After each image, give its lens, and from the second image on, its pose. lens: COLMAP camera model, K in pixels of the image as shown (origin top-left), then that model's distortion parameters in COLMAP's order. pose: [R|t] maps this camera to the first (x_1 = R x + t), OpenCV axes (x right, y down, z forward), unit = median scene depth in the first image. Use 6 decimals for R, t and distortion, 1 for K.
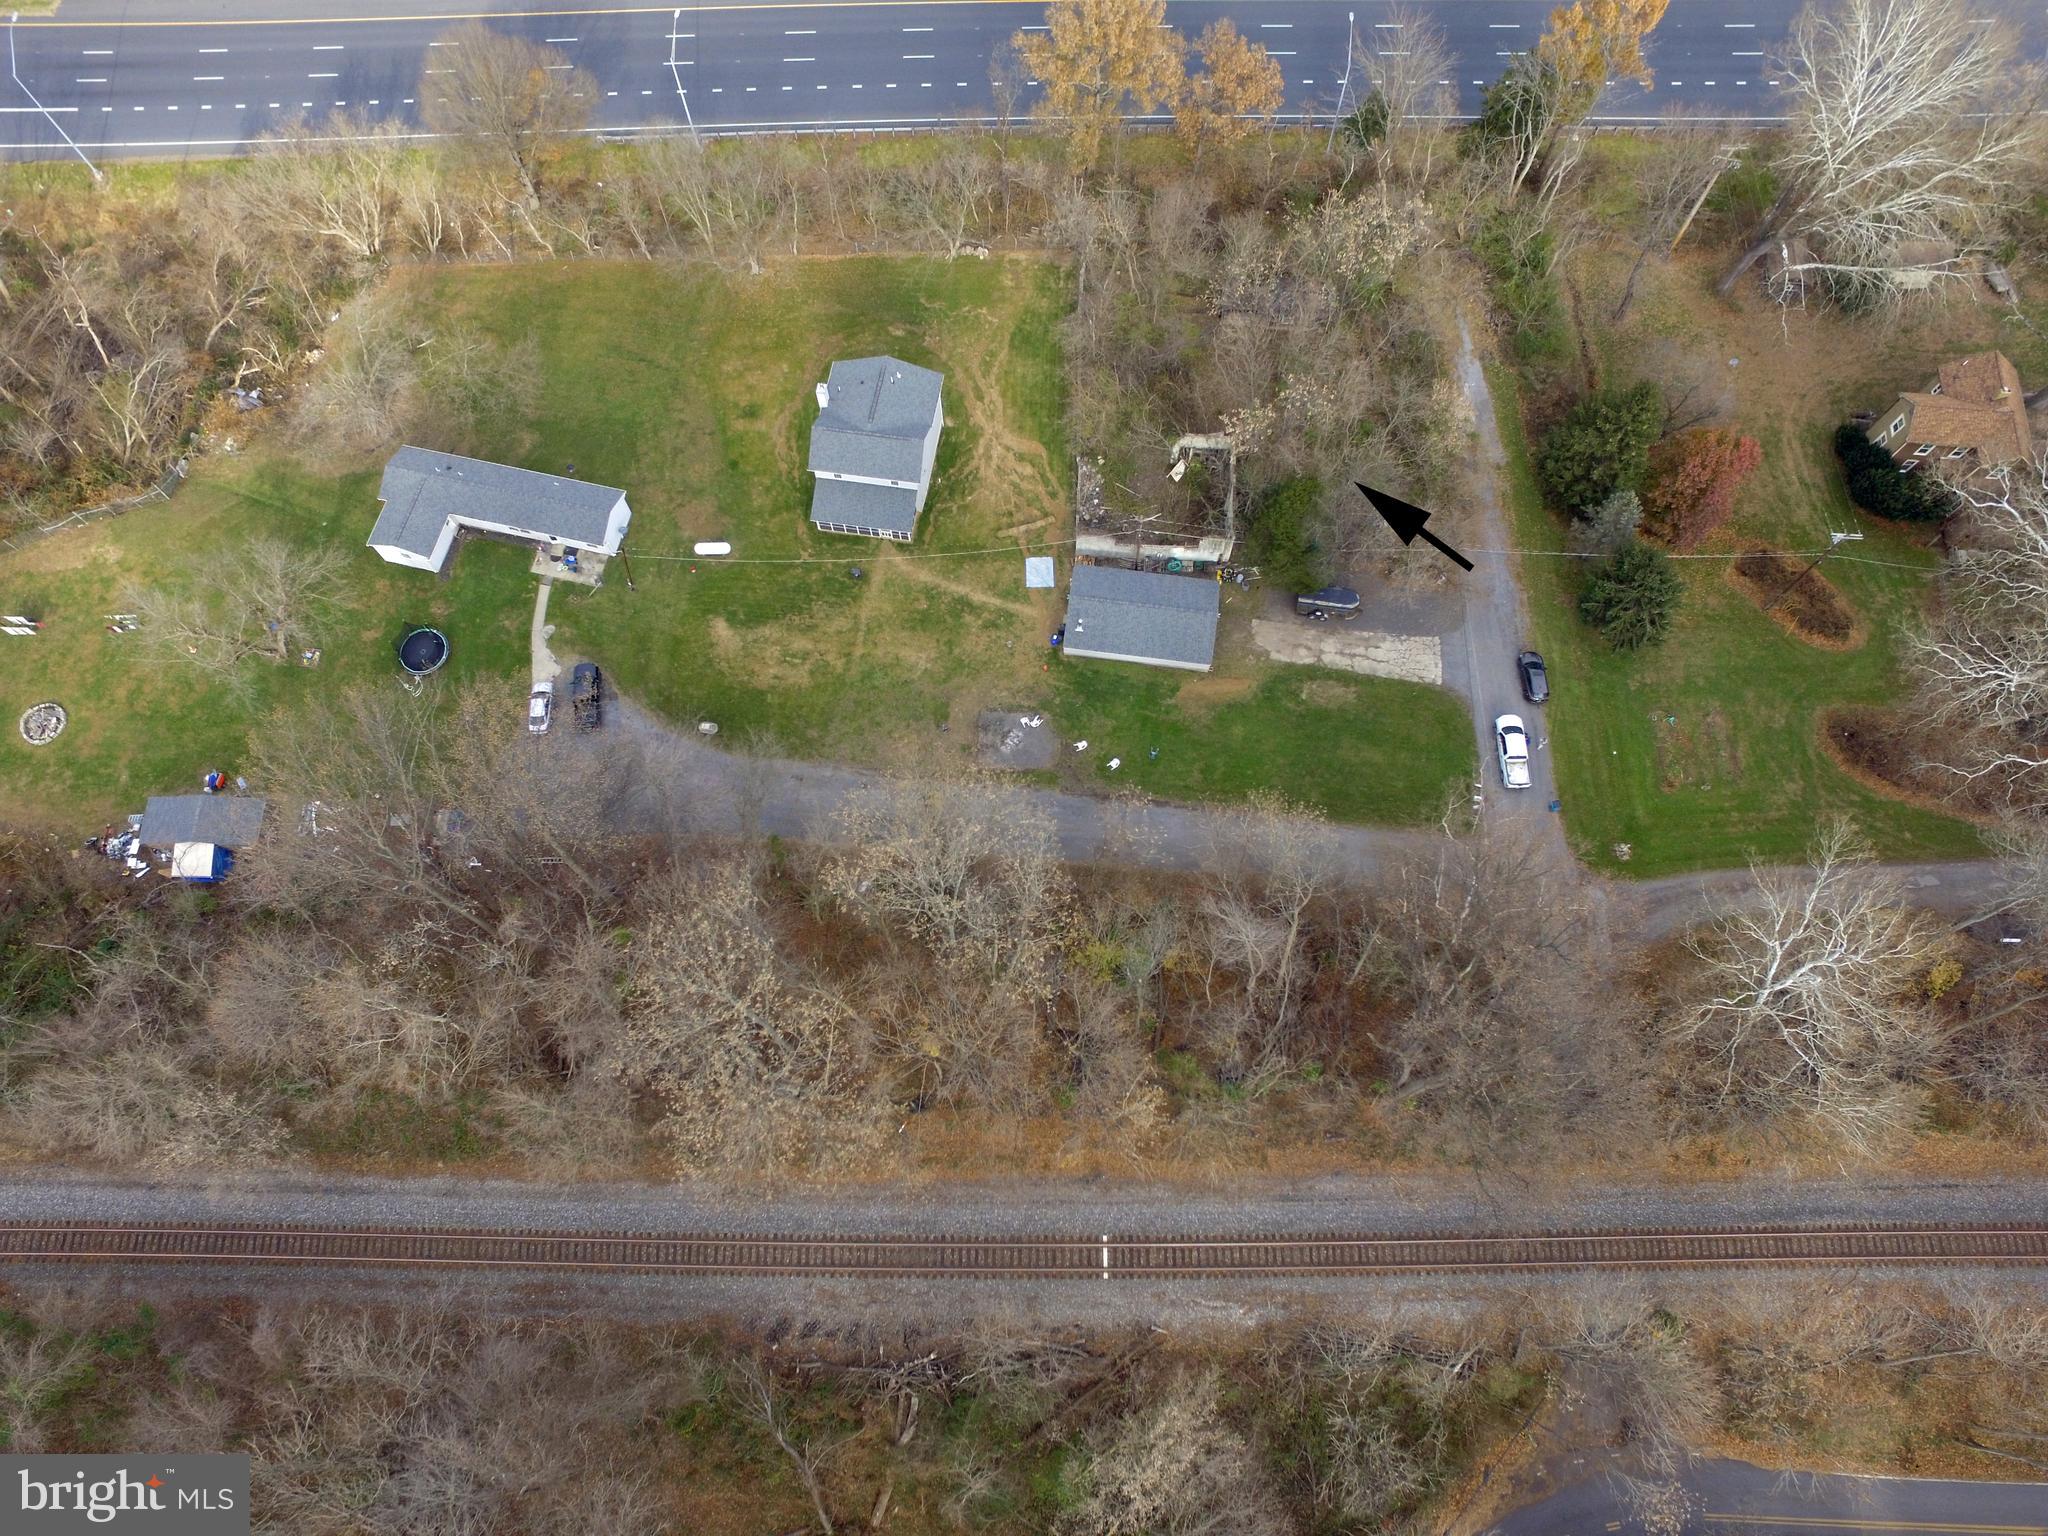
lens RADIAL K [[1411.1, 0, 1015.7], [0, 1411.1, 760.7], [0, 0, 1]] dist [-0.127823, 0.098861]
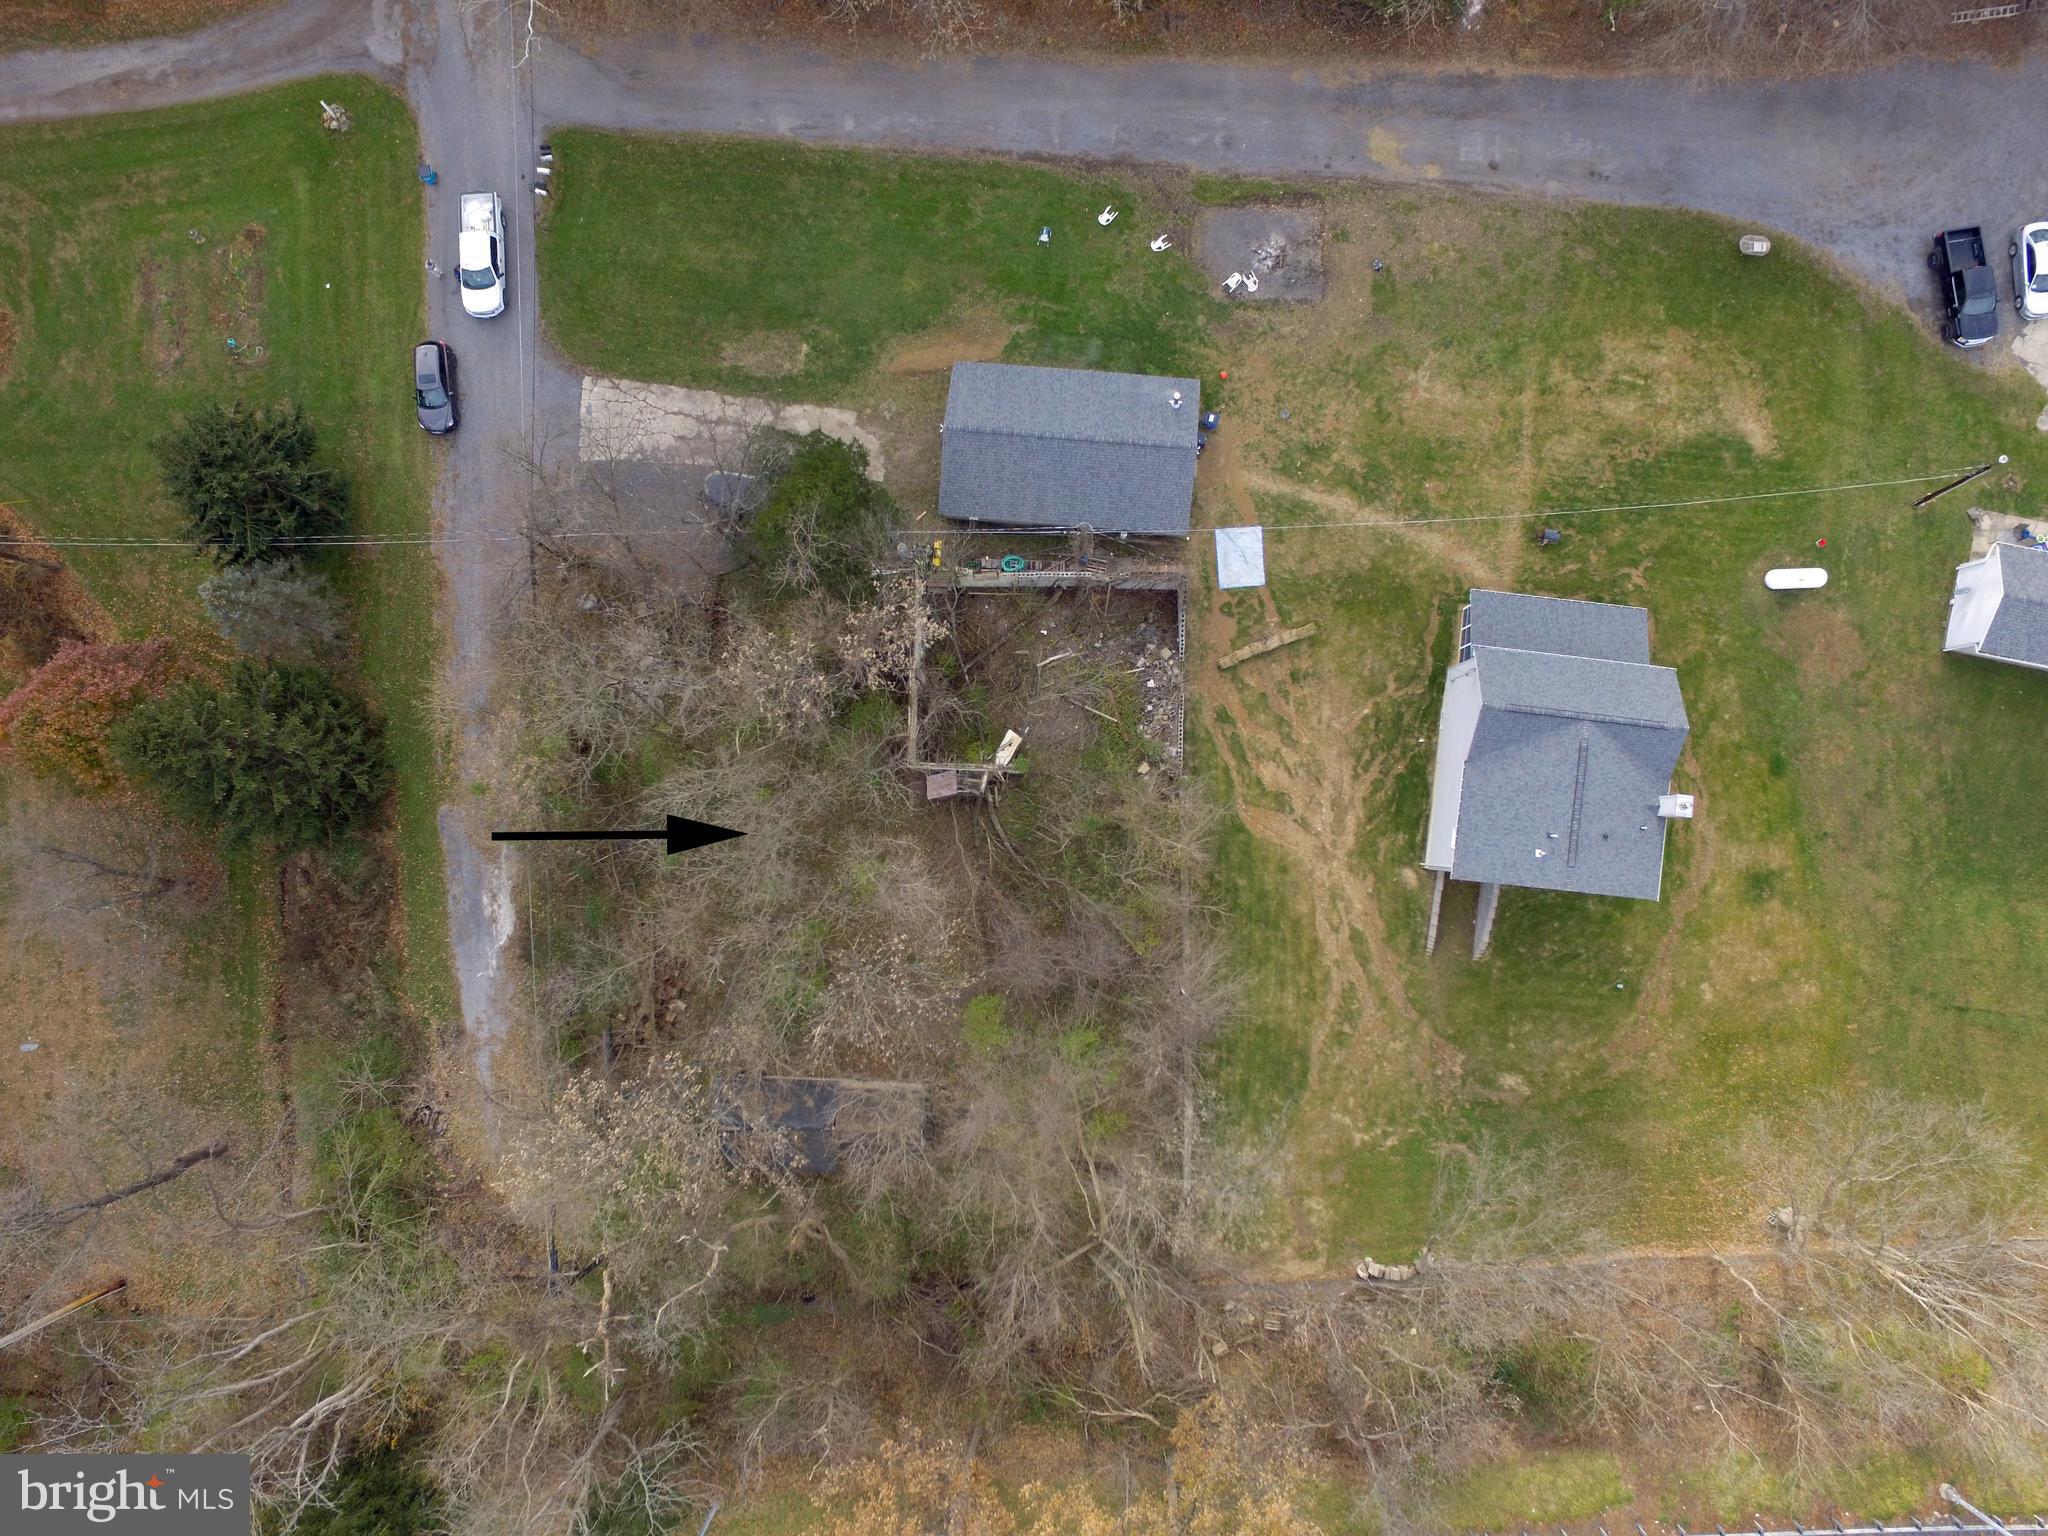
lens RADIAL K [[1411.1, 0, 1015.7], [0, 1411.1, 760.7], [0, 0, 1]] dist [-0.127823, 0.098861]
pose [[-0.998016, 0.046494, 0.042460, 0.090528], [-0.026551, -0.922214, 0.385767, -0.439429], [0.057093, 0.383874, 0.921619, 0.487432]]
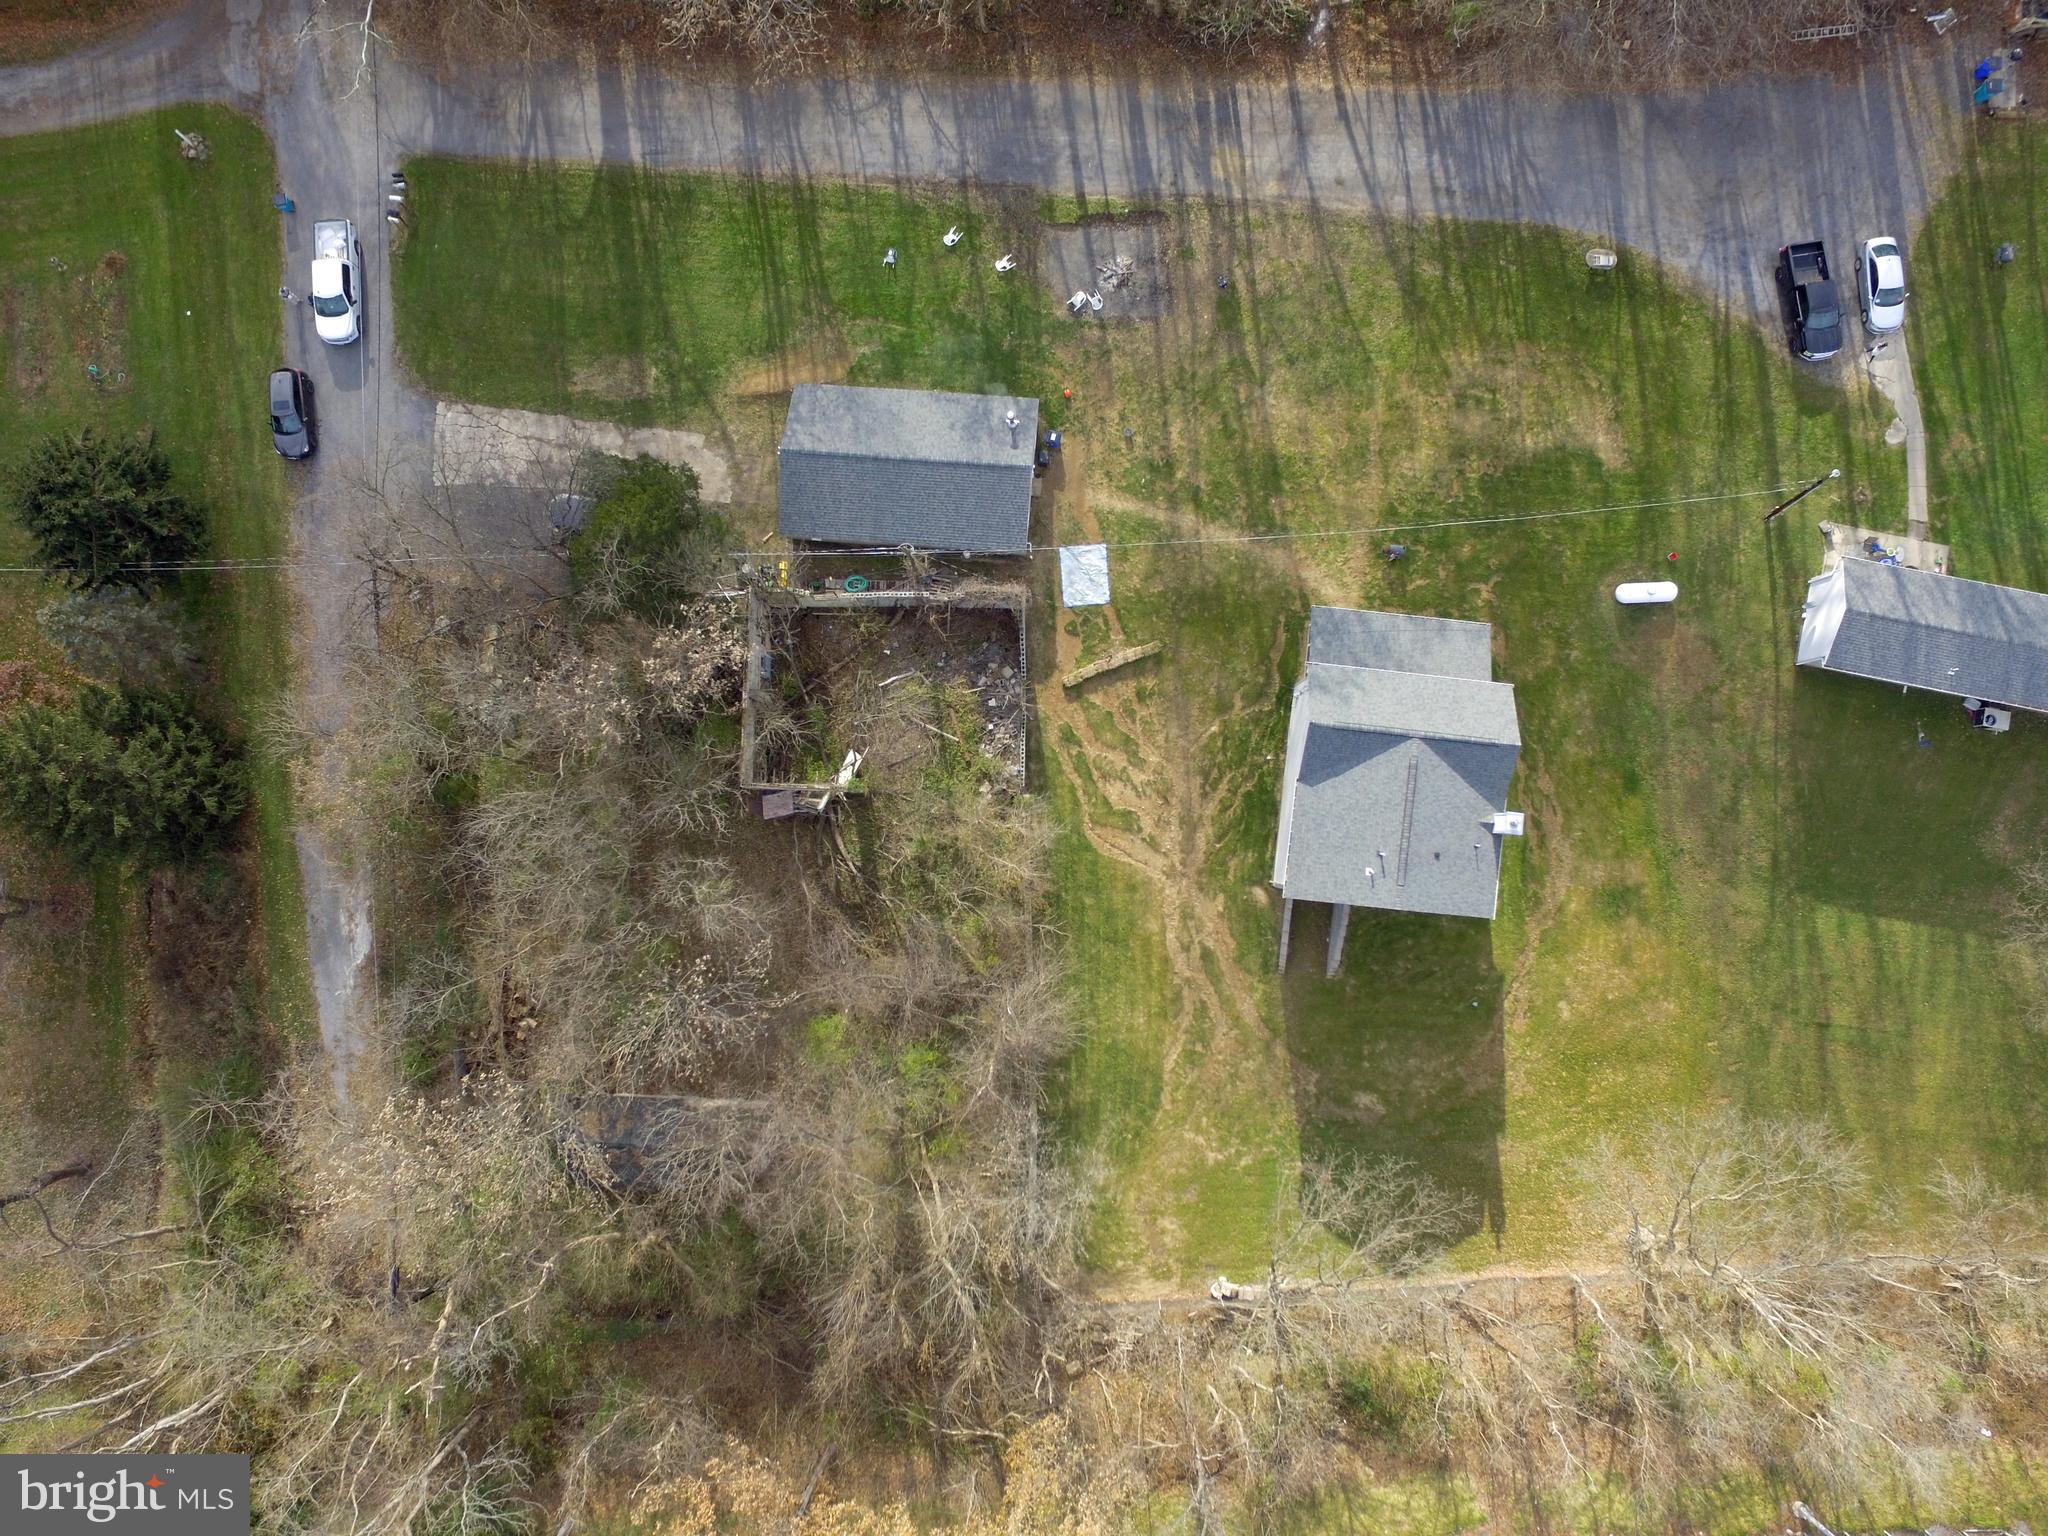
lens RADIAL K [[1411.1, 0, 1015.7], [0, 1411.1, 760.7], [0, 0, 1]] dist [-0.127823, 0.098861]
pose [[-0.997580, 0.051085, 0.047157, 0.022166], [-0.028476, -0.919023, 0.393175, -0.438772], [0.063424, 0.390880, 0.918254, 0.488934]]
